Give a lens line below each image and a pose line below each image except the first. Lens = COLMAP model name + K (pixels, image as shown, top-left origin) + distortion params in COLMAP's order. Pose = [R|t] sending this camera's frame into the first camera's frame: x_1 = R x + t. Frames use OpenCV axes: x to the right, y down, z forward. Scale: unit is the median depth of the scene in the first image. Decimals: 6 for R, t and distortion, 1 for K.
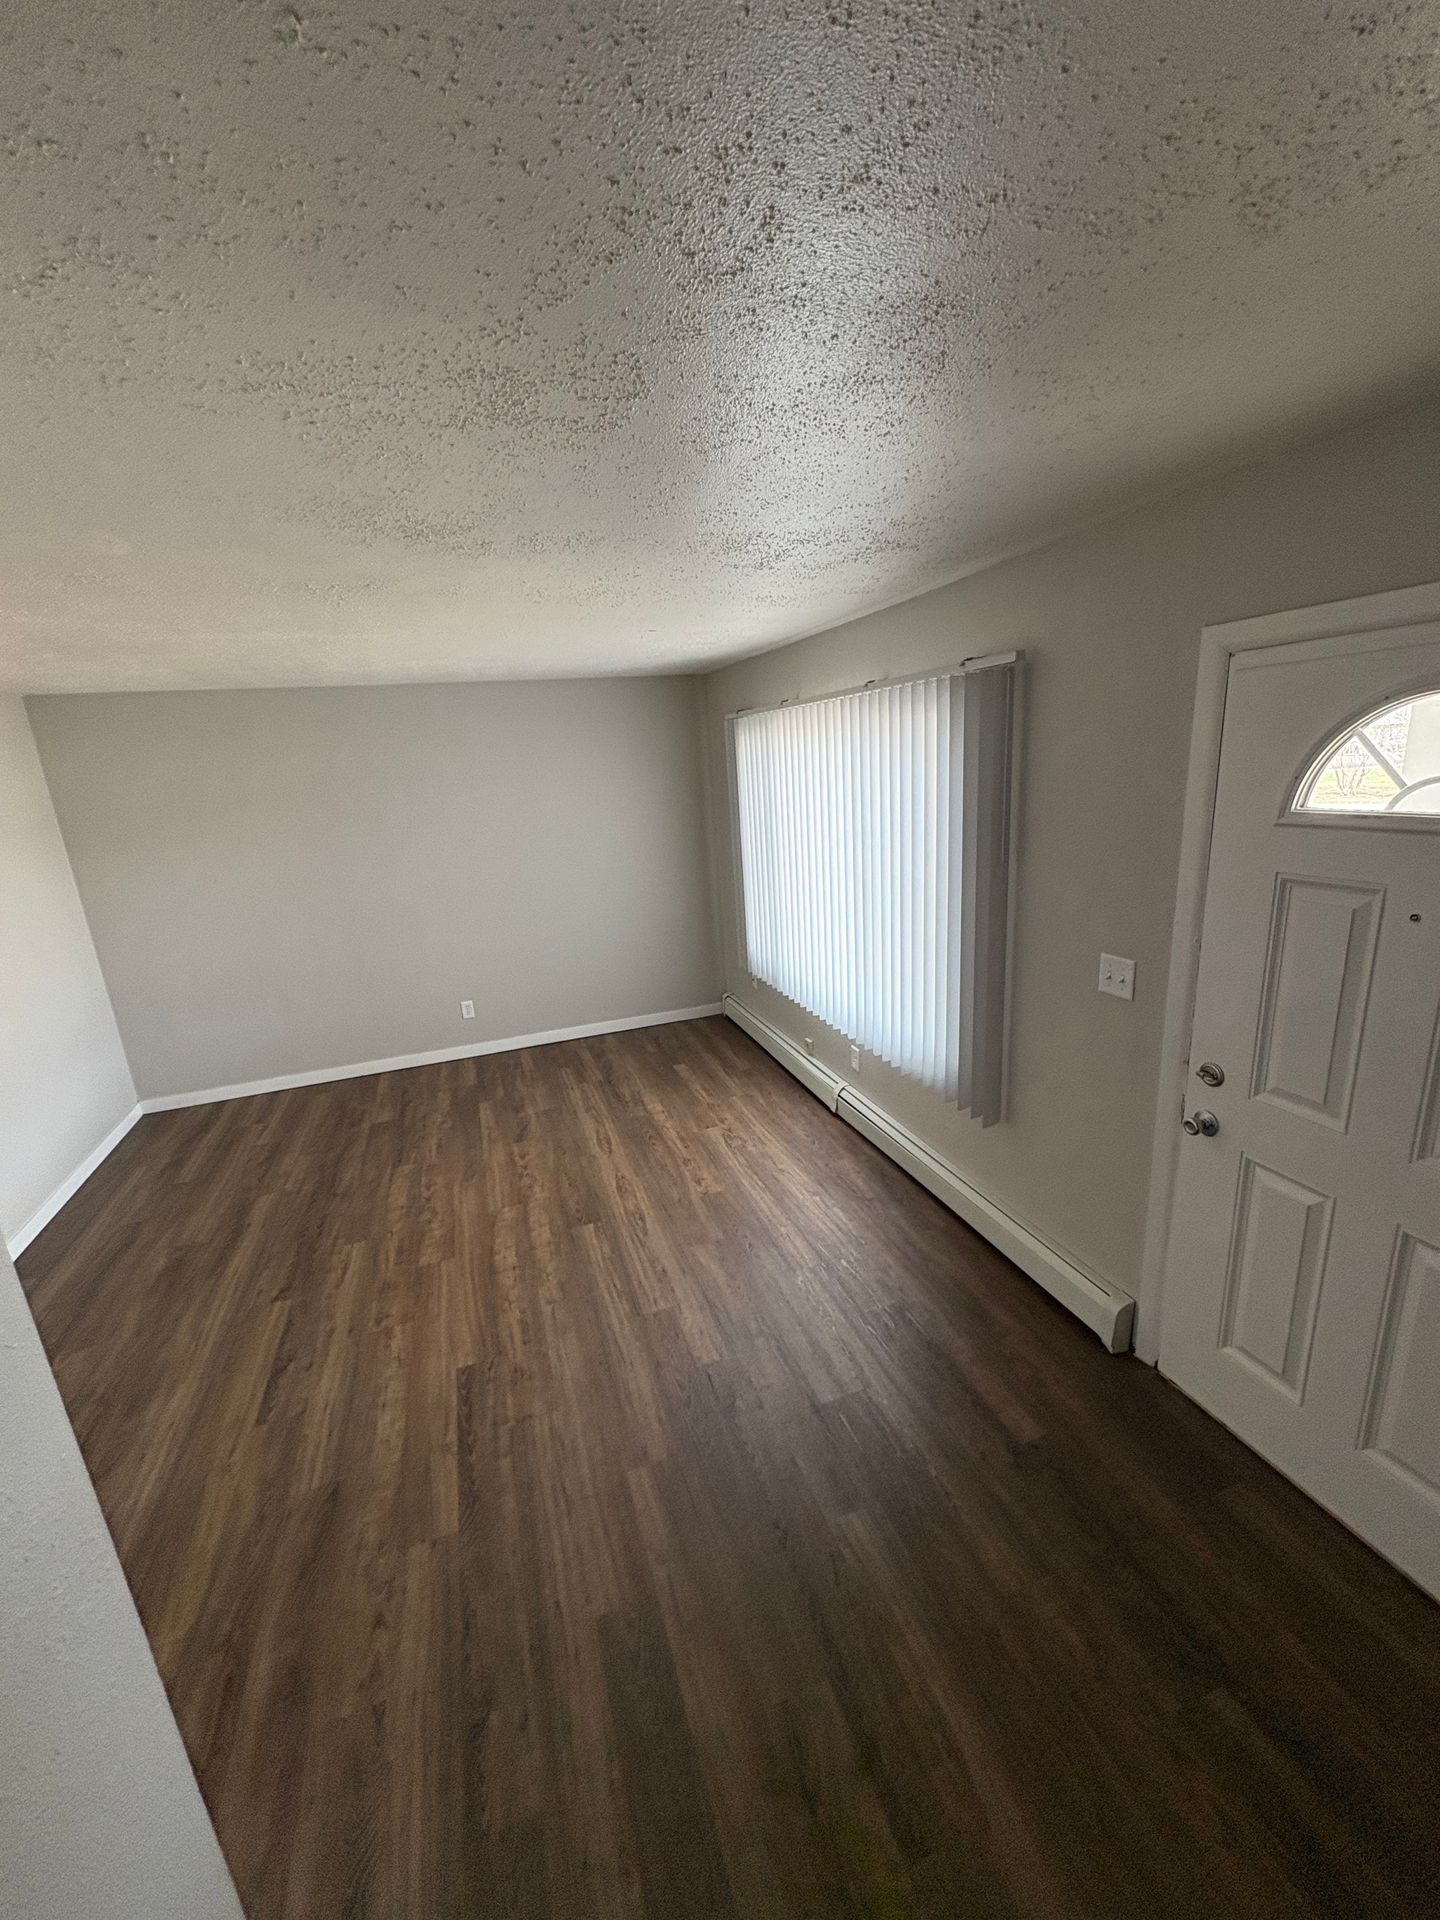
lens RADIAL K [[762.9, 0, 720.6], [0, 762.9, 963.0], [0, 0, 1]] dist [0.000583, 0.000188]
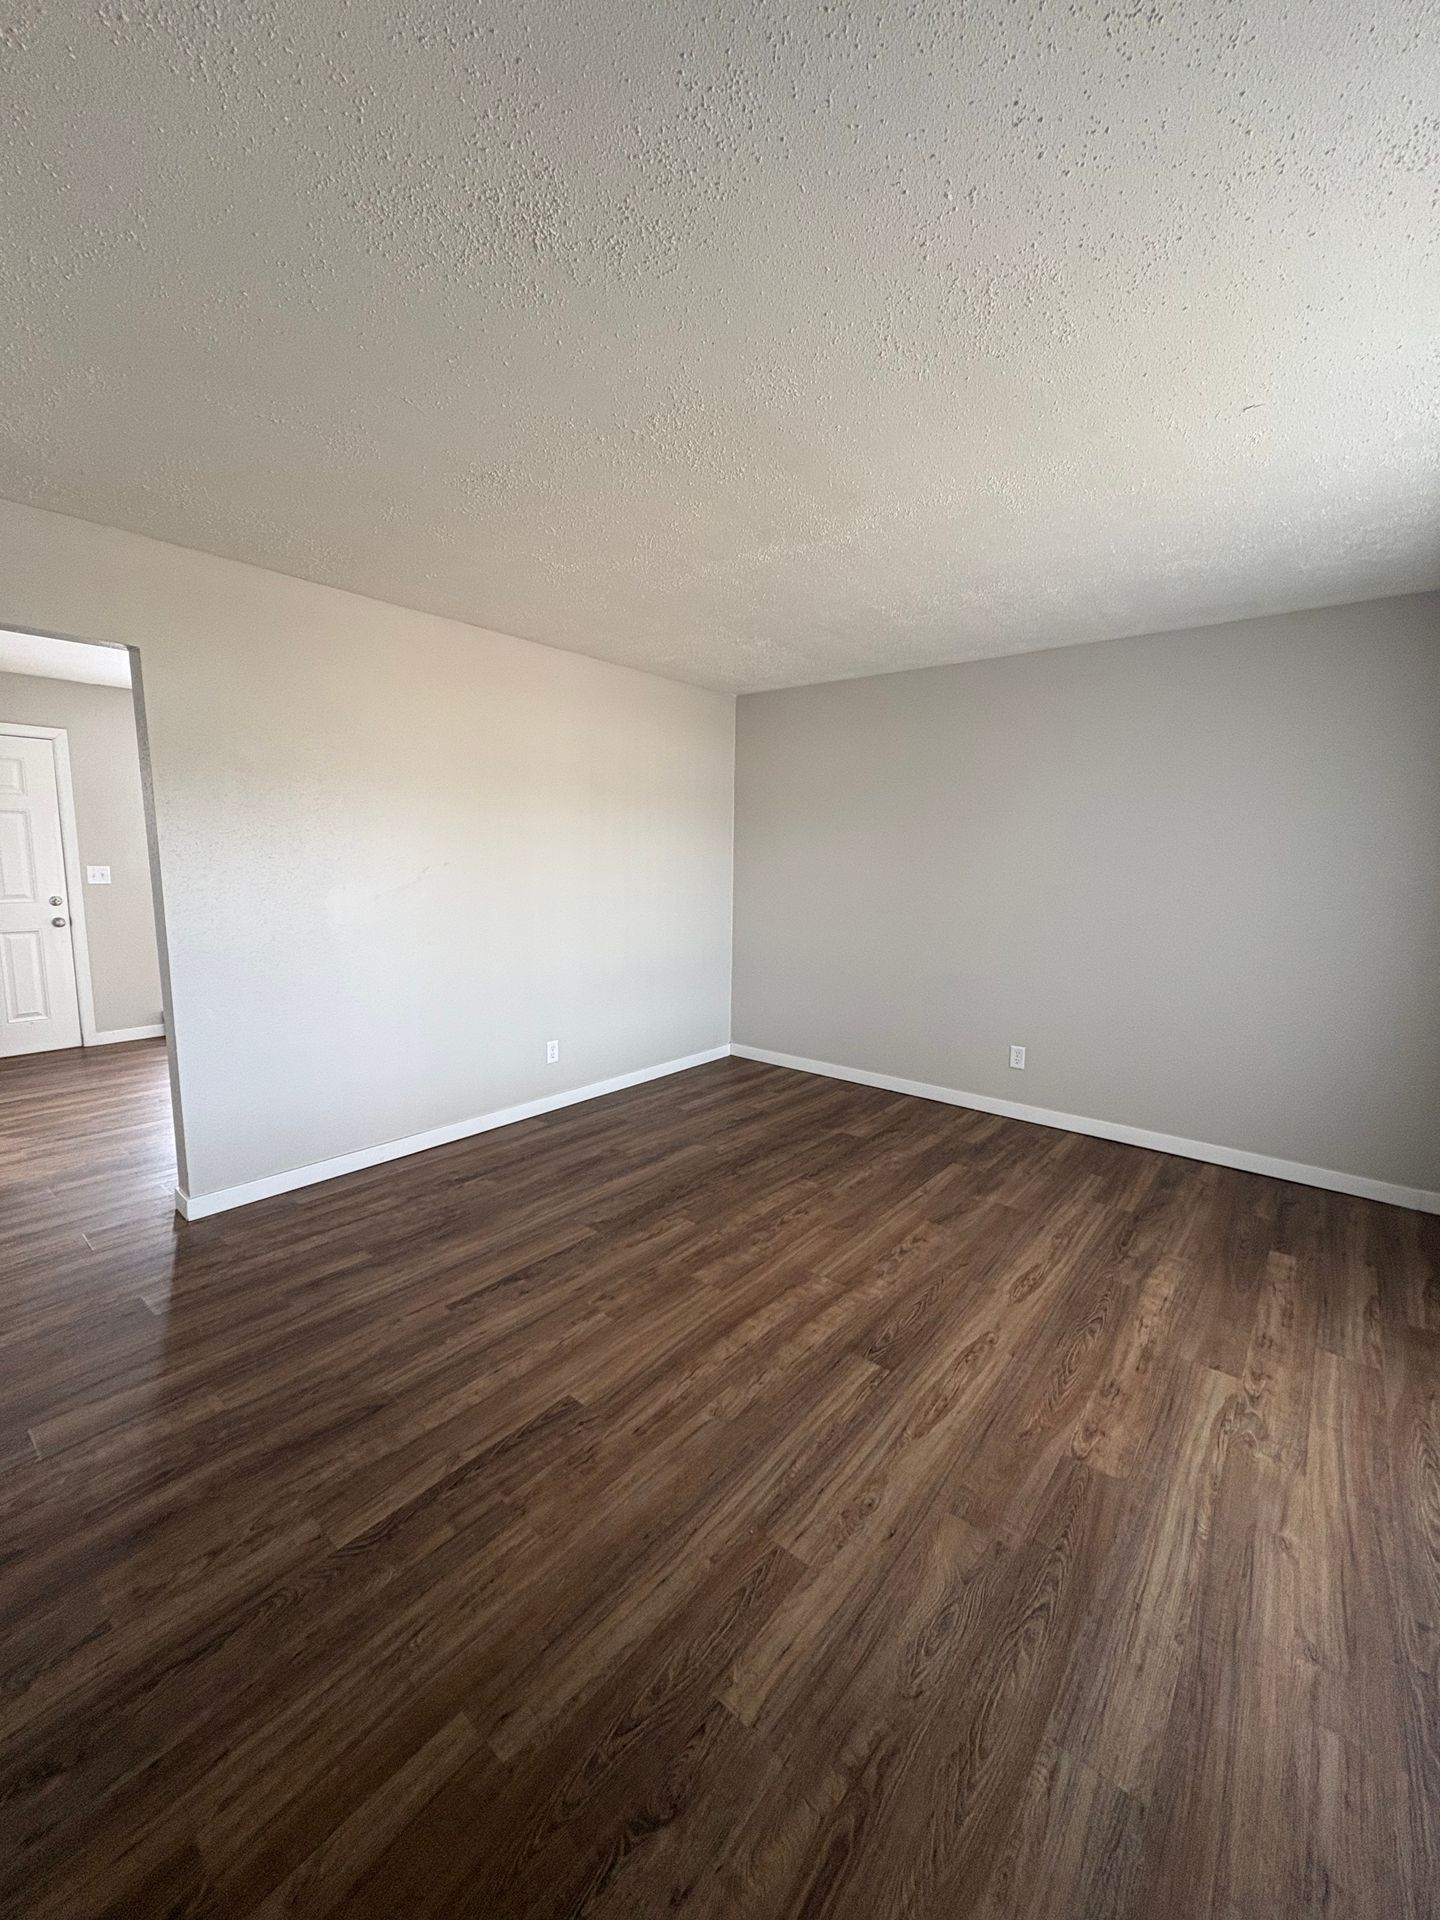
lens RADIAL K [[762.9, 0, 716.9], [0, 762.9, 961.5], [0, 0, 1]] dist [0.000583, 0.000188]
pose [[0.516710, 0.188207, -0.835218, 0.239189], [-0.271016, 0.961329, 0.048959, 0.018215], [0.812134, 0.201060, 0.547735, 0.473794]]
